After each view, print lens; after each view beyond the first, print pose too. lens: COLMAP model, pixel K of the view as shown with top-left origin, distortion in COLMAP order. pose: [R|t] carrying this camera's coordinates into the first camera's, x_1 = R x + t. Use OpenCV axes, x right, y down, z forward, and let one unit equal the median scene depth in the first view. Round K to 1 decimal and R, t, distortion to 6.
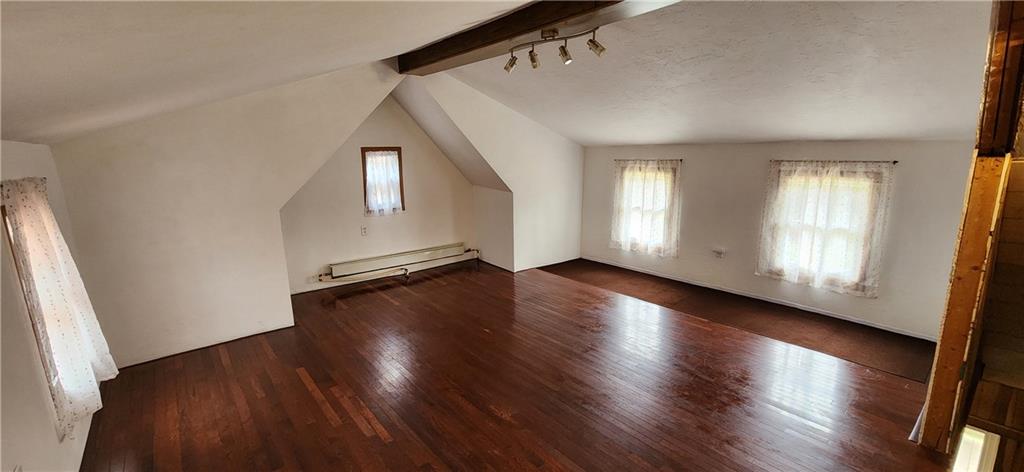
lens RADIAL K [[416.6, 0, 521.2], [0, 416.6, 237.9], [0, 0, 1]] dist [-0.003485, -0.000714]
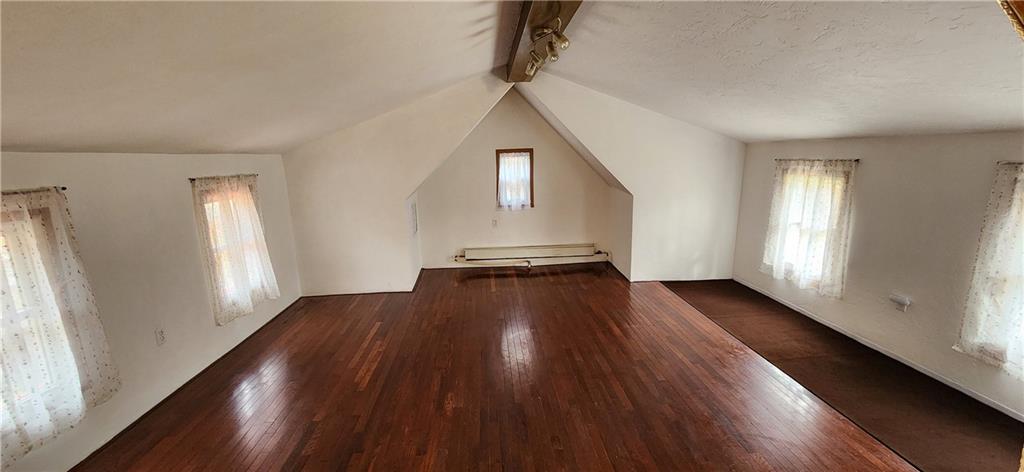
lens RADIAL K [[416.6, 0, 516.6], [0, 416.6, 236.5], [0, 0, 1]] dist [-0.003485, -0.000714]
pose [[0.804188, 0.104910, -0.585043, 0.331591], [-0.101540, 0.994079, 0.038683, -0.029645], [0.585637, 0.028297, 0.810079, 0.110857]]
